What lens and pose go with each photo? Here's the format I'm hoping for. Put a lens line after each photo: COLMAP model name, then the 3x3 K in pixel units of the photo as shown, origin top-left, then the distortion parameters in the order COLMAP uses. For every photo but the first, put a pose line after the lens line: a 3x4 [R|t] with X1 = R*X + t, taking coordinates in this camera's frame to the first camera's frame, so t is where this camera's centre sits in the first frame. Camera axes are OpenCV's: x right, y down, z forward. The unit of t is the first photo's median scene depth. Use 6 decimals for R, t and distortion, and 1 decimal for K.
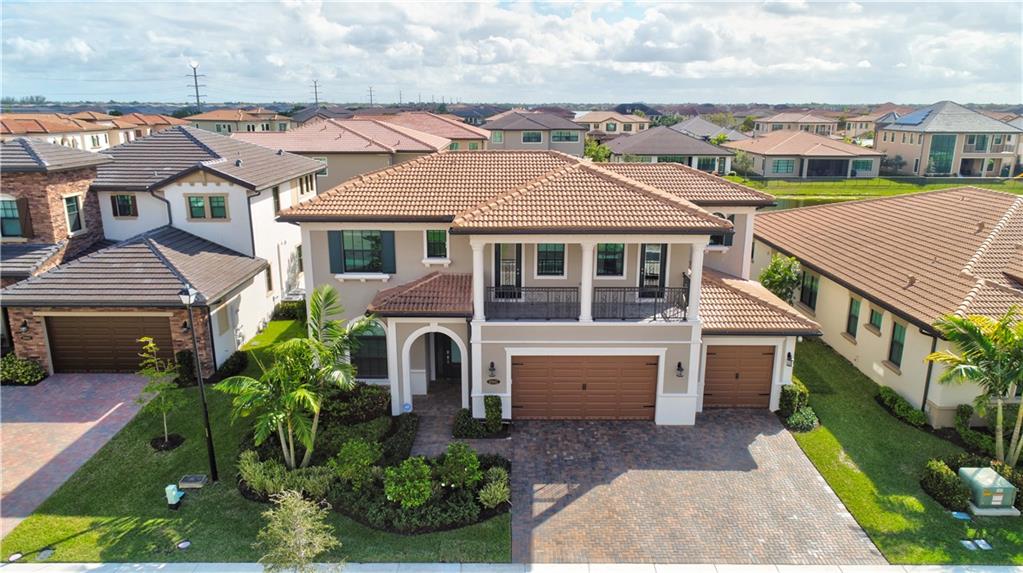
lens RADIAL K [[688.4, 0, 511.5], [0, 688.4, 286.5], [0, 0, 1]] dist [0.004292, -0.002003]
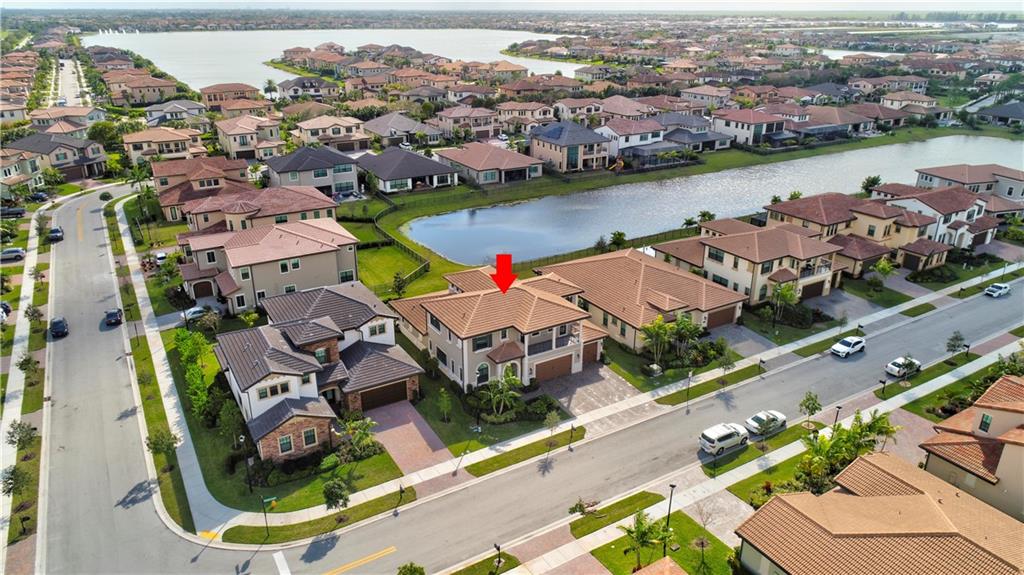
lens RADIAL K [[689.1, 0, 512.0], [0, 689.1, 287.5], [0, 0, 1]] dist [0.004292, -0.002003]
pose [[0.858107, -0.194056, 0.475389, -1.444016], [0.131608, 0.978029, 0.161675, -0.730482], [-0.496318, -0.076170, 0.864793, -1.581334]]
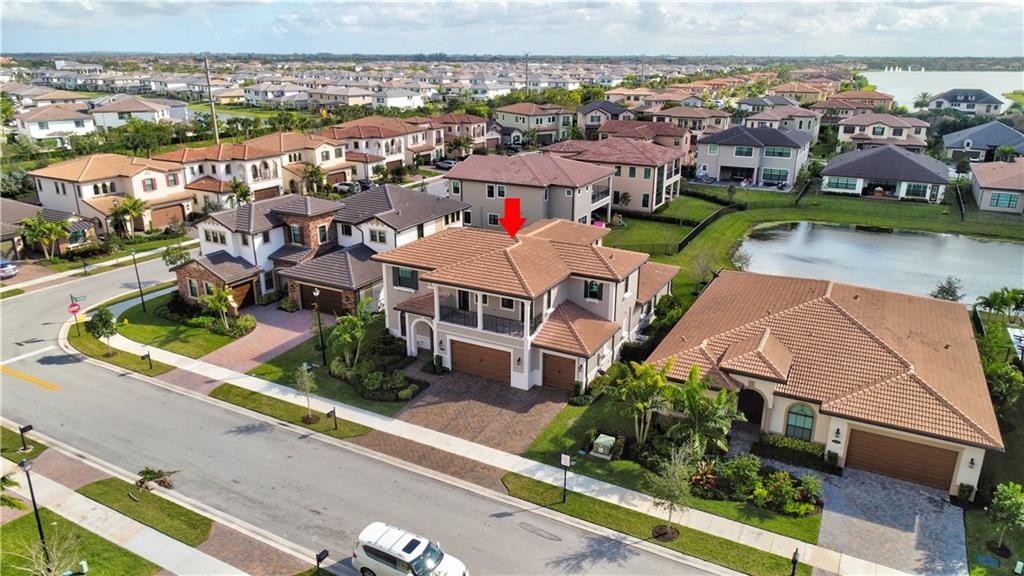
lens RADIAL K [[689.1, 0, 512.0], [0, 689.1, 288.0], [0, 0, 1]] dist [0.004292, -0.002003]
pose [[0.880062, 0.152896, -0.449570, 1.021261], [-0.122654, 0.987811, 0.095845, -0.260595], [0.458744, -0.029208, 0.888088, -0.732652]]
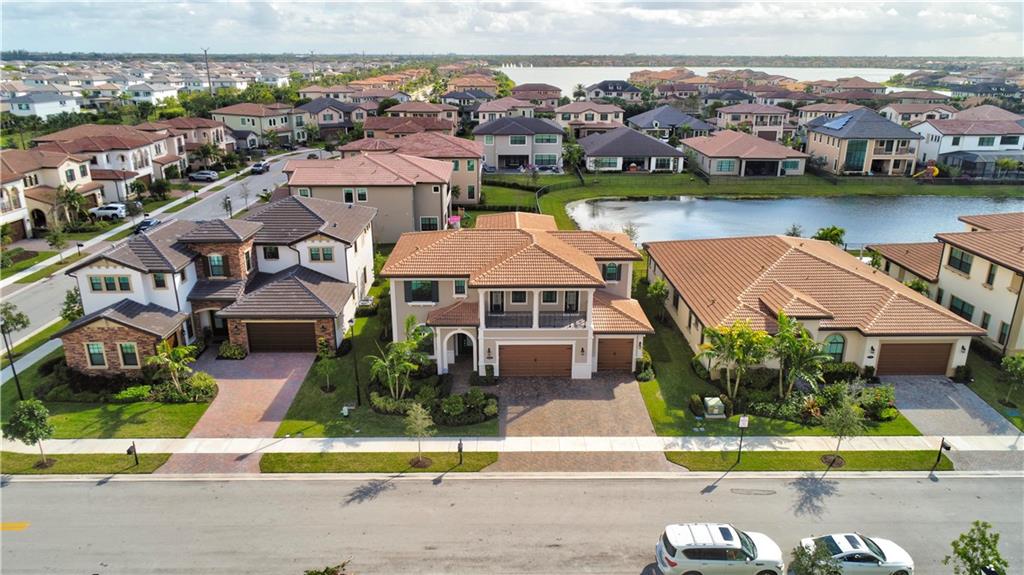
lens RADIAL K [[689.1, 0, 512.0], [0, 689.1, 287.5], [0, 0, 1]] dist [0.004292, -0.002003]
pose [[0.999909, -0.003649, 0.013010, 0.012319], [0.002756, 0.997680, 0.068017, -0.187983], [-0.013228, -0.067975, 0.997599, -0.916900]]
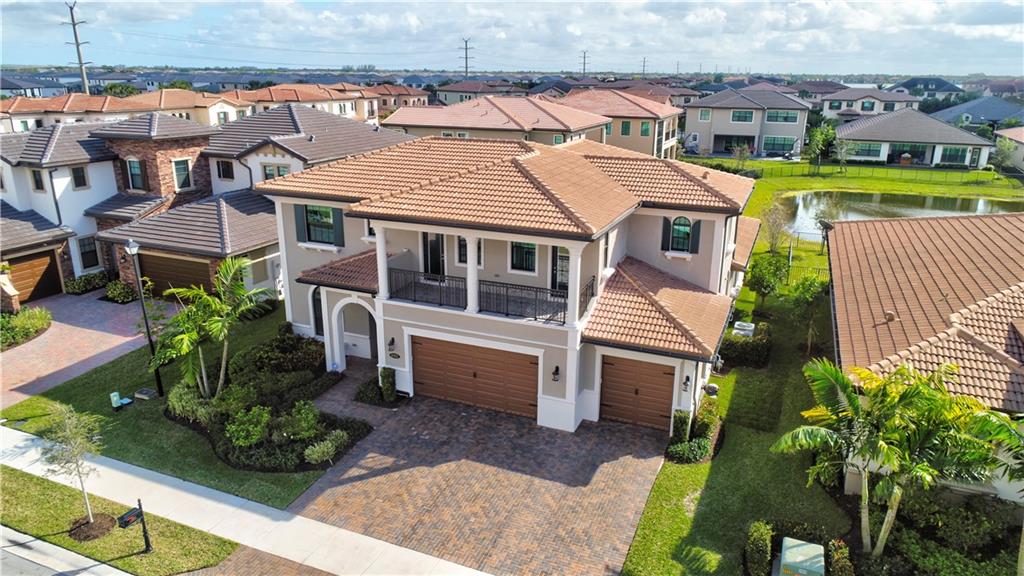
lens RADIAL K [[689.1, 0, 512.0], [0, 689.1, 288.0], [0, 0, 1]] dist [0.004292, -0.002003]
pose [[0.921846, 0.122325, -0.367745, 0.495826], [-0.106488, 0.992307, 0.063139, -0.051896], [0.372640, -0.019044, 0.927781, 0.062735]]
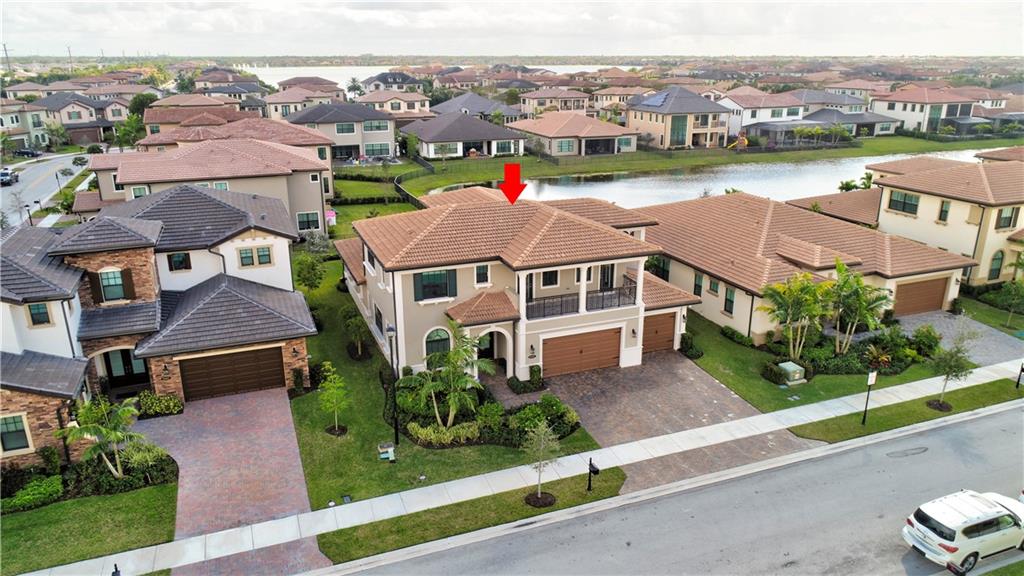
lens RADIAL K [[707.8, 0, 512.0], [0, 707.8, 288.0], [0, 0, 1]] dist [0.005153, -0.006159]
pose [[0.932028, -0.116460, 0.343162, -0.579709], [0.095989, 0.992468, 0.076110, -0.141782], [-0.349441, -0.037997, 0.936188, -0.490920]]
